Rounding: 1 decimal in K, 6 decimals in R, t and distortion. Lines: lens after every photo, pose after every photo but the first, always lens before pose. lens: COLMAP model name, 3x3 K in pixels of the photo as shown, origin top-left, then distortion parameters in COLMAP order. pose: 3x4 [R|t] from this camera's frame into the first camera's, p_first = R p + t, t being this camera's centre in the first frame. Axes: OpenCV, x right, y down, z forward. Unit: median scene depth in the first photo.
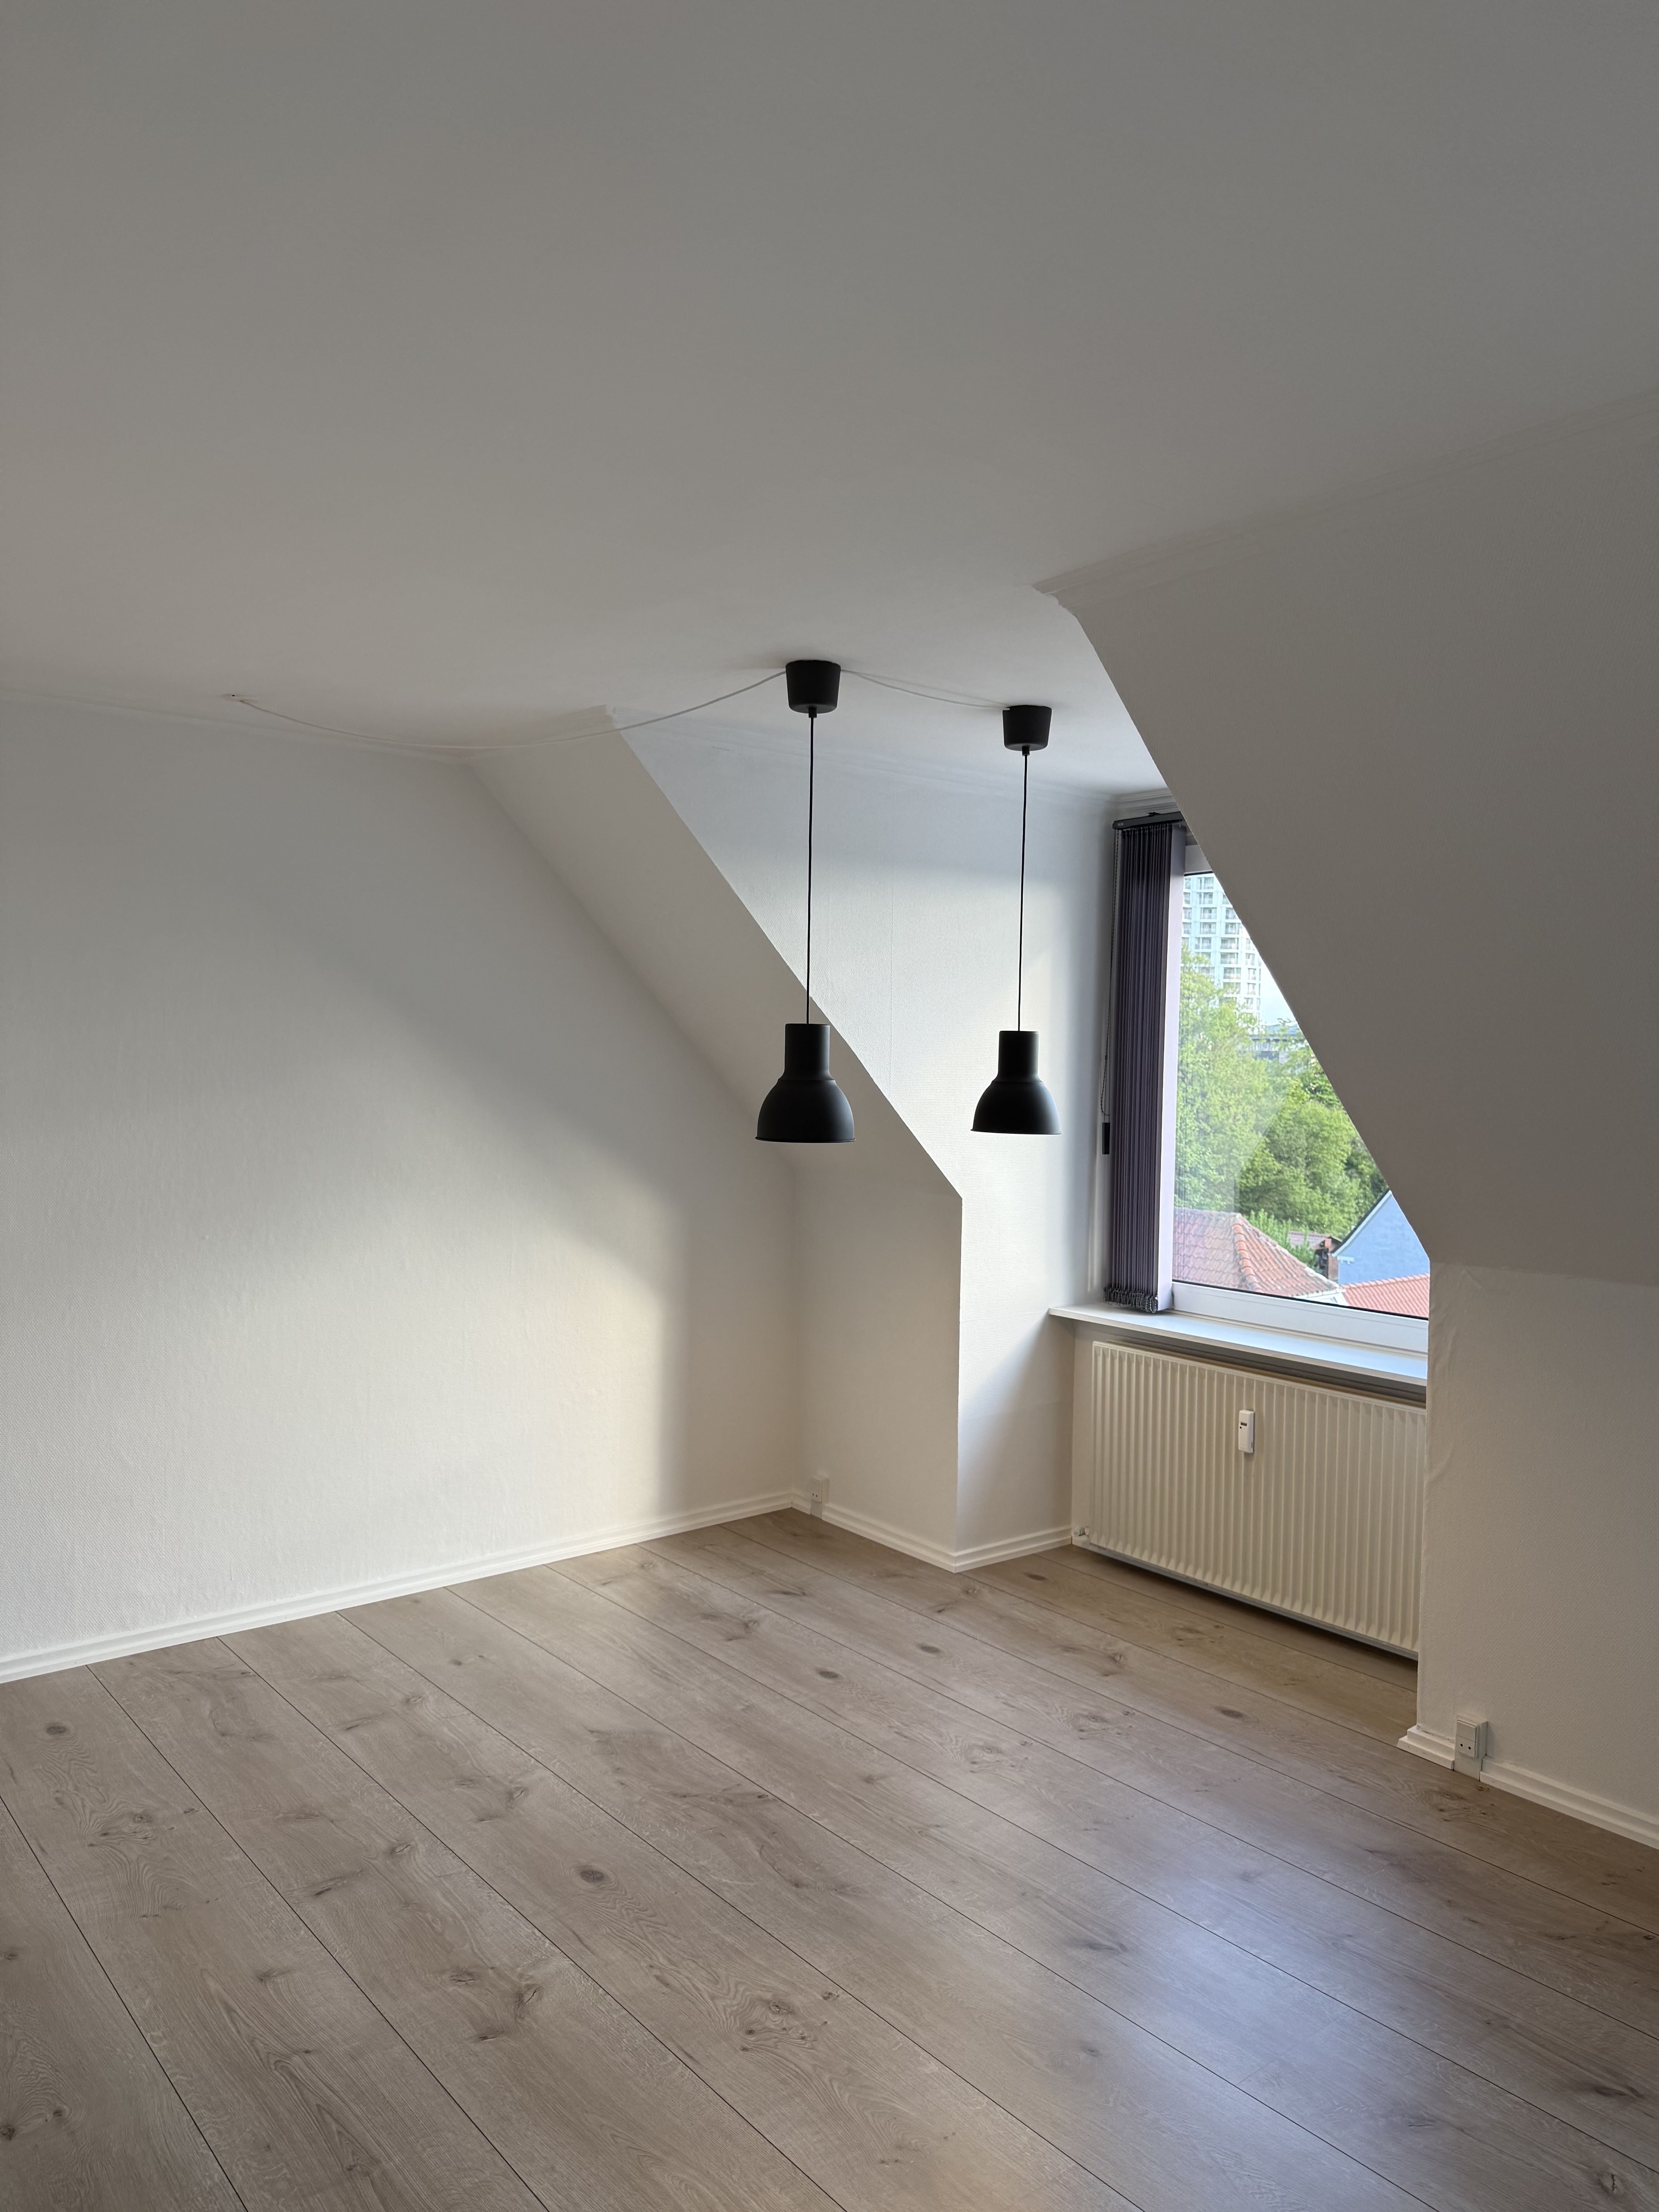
lens RADIAL K [[1573.4, 0, 829.5], [0, 1573.4, 1106.0], [0, 0, 1]] dist [0.042446, -0.046636]
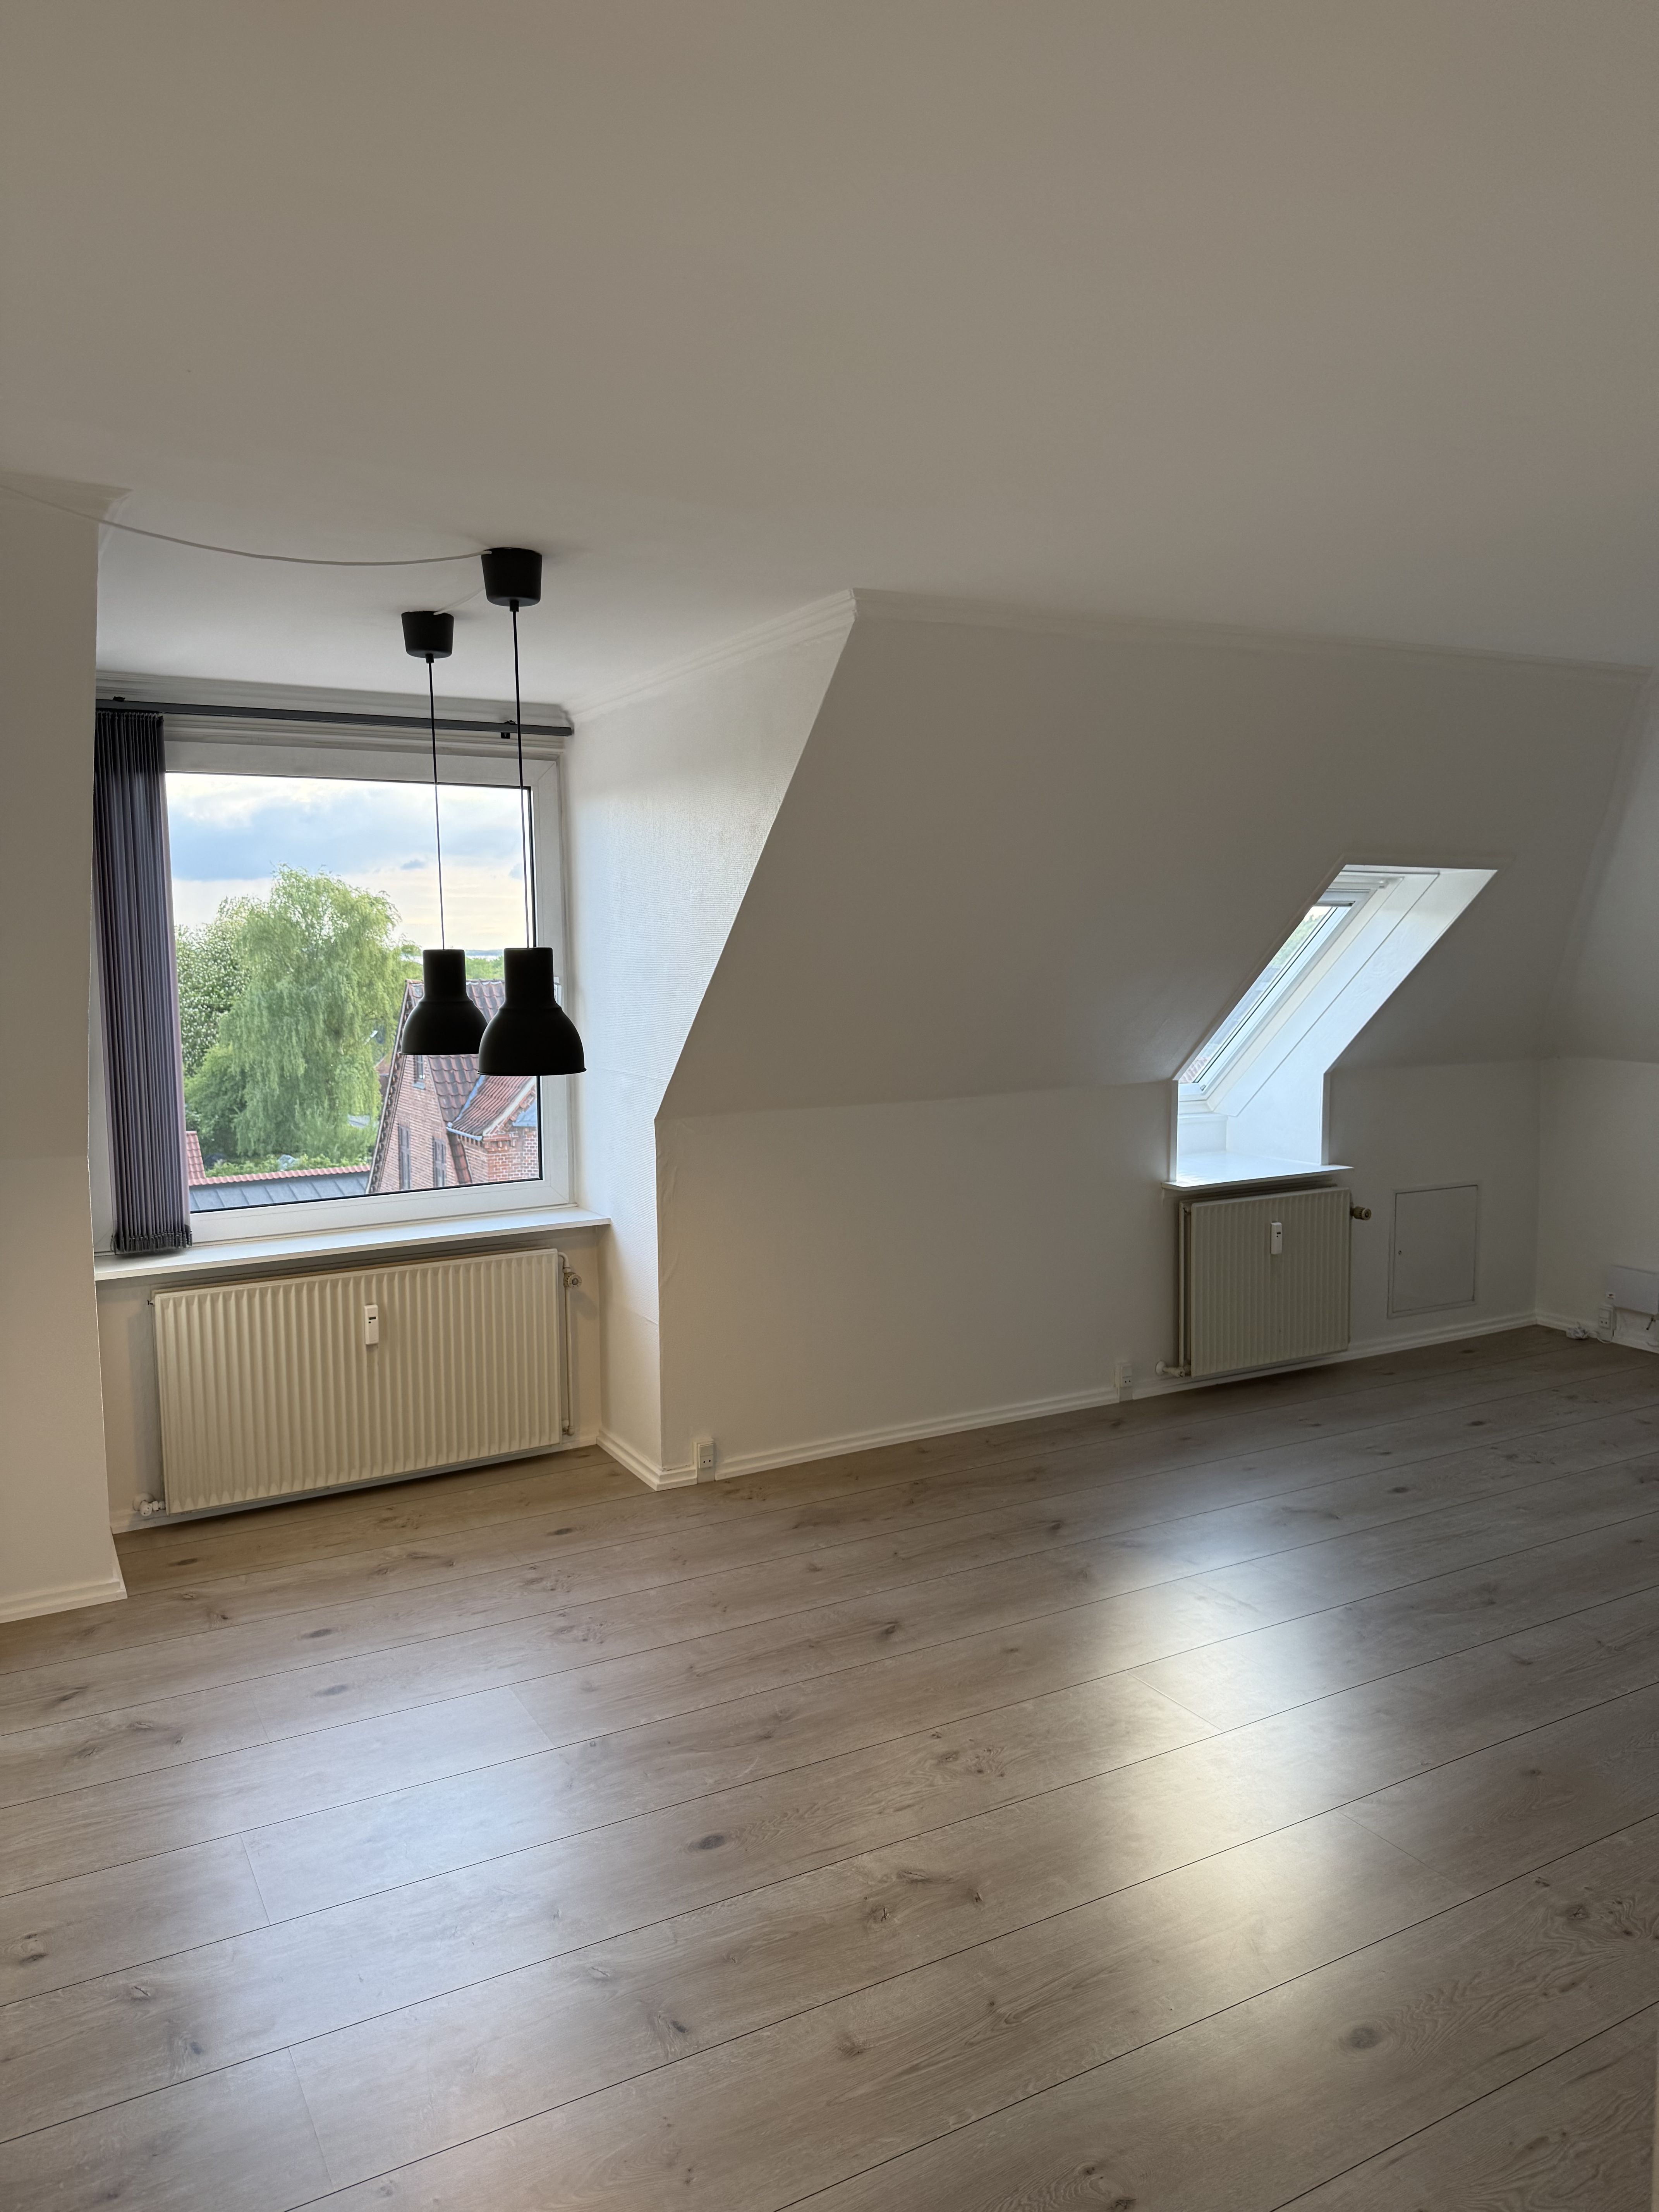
lens RADIAL K [[1573.4, 0, 829.5], [0, 1573.4, 1106.0], [0, 0, 1]] dist [0.042446, -0.046636]
pose [[0.170370, -0.123793, 0.977573, -0.769907], [0.055390, 0.991712, 0.115930, -0.048536], [-0.983822, 0.034396, 0.175815, 0.562439]]
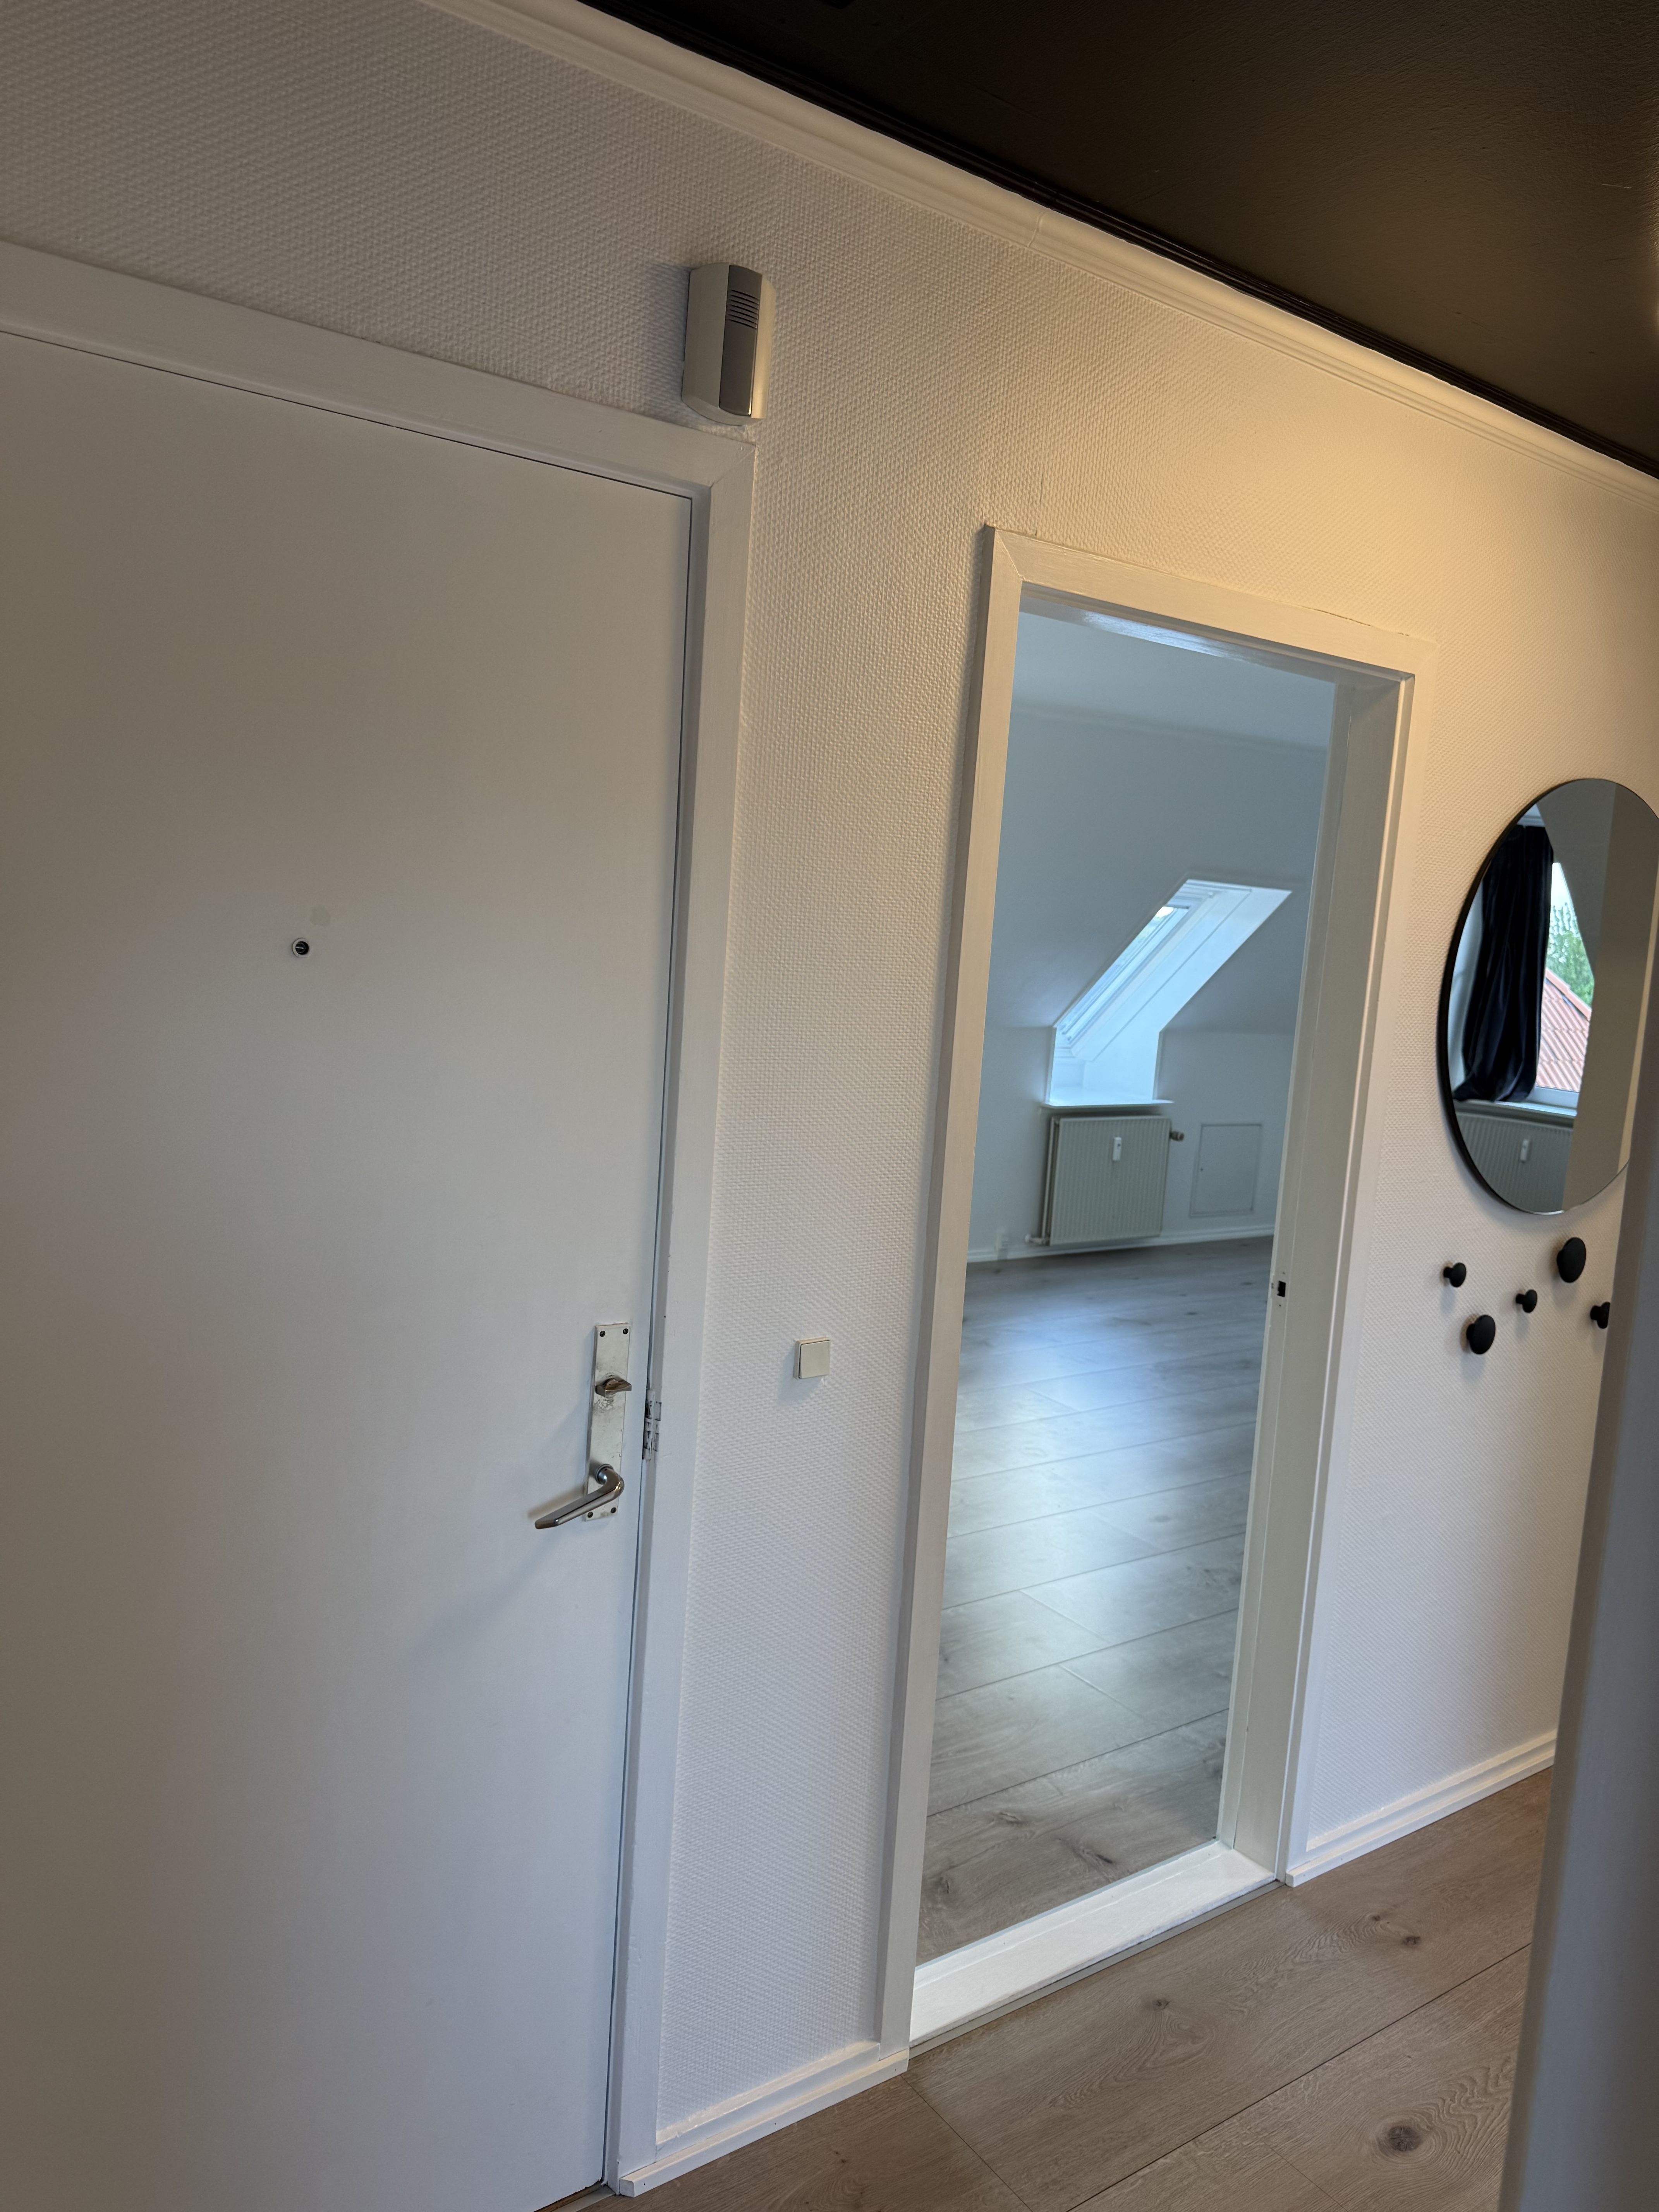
lens RADIAL K [[1575.5, 0, 824.9], [0, 1575.5, 1158.6], [0, 0, 1]] dist [0.057440, -0.000014]
pose [[0.067132, -0.167193, 0.983636, -1.264601], [-0.021052, 0.985403, 0.168930, -0.053523], [-0.997522, -0.032048, 0.062632, 0.656473]]
